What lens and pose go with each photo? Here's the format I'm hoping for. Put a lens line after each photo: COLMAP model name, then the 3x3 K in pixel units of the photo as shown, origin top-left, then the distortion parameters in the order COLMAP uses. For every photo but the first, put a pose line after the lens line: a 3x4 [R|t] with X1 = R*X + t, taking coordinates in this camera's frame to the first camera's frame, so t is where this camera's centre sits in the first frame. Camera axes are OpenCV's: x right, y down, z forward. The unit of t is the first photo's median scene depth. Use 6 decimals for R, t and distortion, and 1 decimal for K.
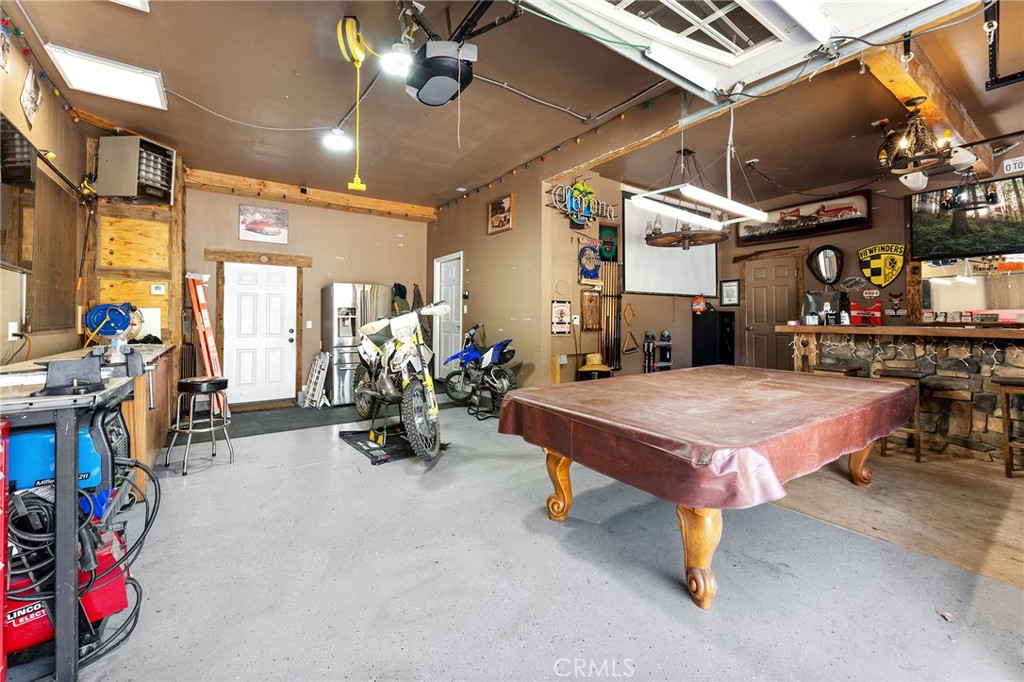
lens RADIAL K [[420.7, 0, 510.1], [0, 420.7, 310.3], [0, 0, 1]] dist [-0.002249, -0.000378]
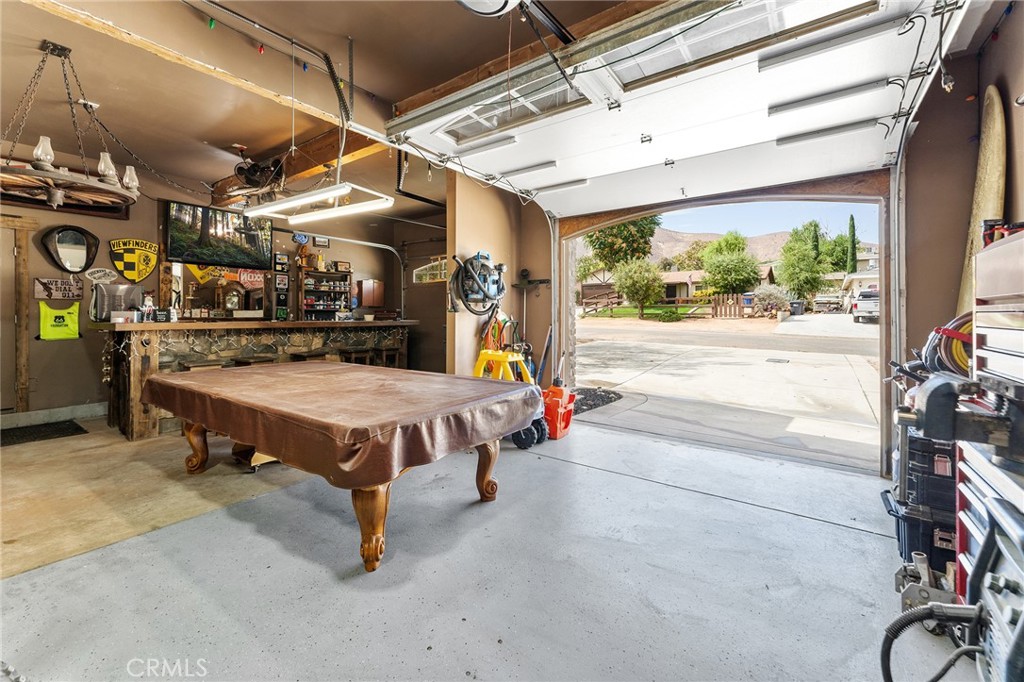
lens RADIAL K [[420.7, 0, 510.1], [0, 420.7, 310.3], [0, 0, 1]] dist [-0.002249, -0.000378]
pose [[-0.317662, 0.001683, 0.948203, -0.389286], [-0.026959, 0.999578, -0.010806, -0.001826], [-0.947821, -0.028995, -0.317483, 0.525279]]
